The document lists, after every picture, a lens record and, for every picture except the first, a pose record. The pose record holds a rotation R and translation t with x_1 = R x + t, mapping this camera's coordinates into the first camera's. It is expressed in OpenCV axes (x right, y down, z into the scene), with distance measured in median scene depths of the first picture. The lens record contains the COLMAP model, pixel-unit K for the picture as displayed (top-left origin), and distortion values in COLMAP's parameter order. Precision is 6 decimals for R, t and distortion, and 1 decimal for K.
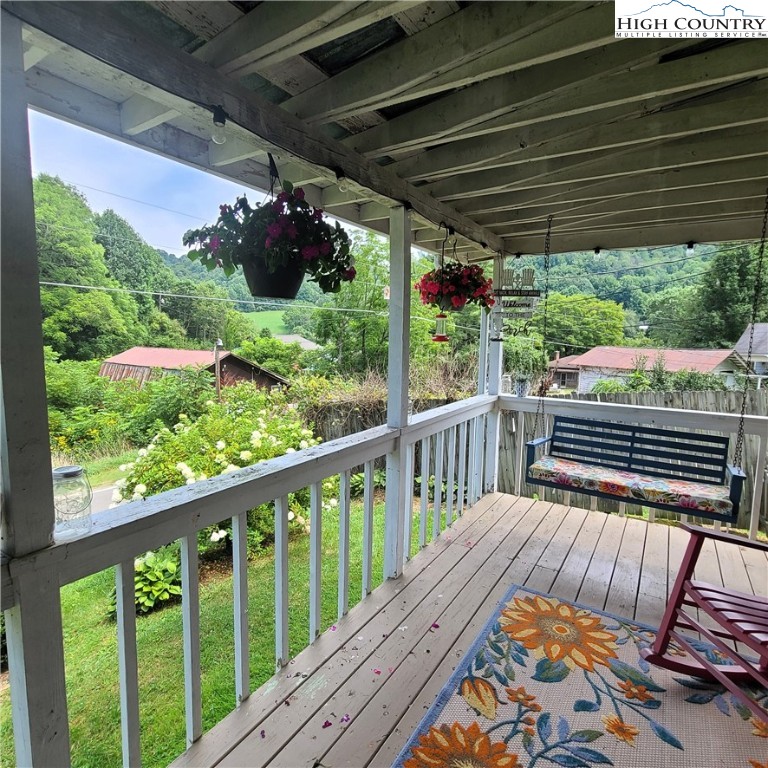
lens RADIAL K [[467.7, 0, 385.4], [0, 467.7, 386.3], [0, 0, 1]] dist [-0.006350, 0.001798]
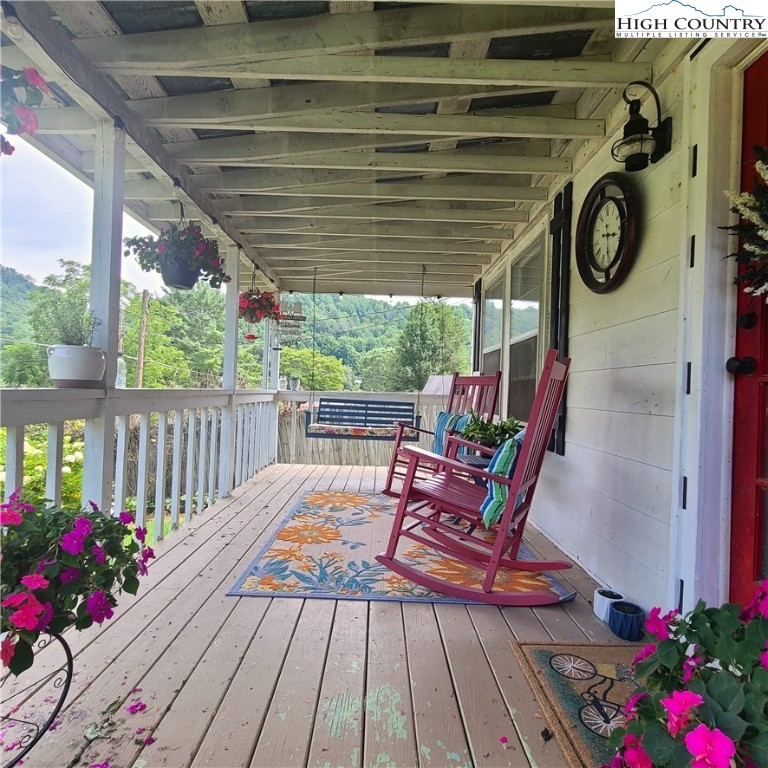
lens RADIAL K [[467.7, 0, 385.4], [0, 467.7, 386.3], [0, 0, 1]] dist [-0.006350, 0.001798]
pose [[0.846731, 0.013167, 0.531859, -0.280072], [0.047487, 0.993833, -0.100204, 0.202575], [-0.529898, 0.110102, 0.840884, -0.411422]]
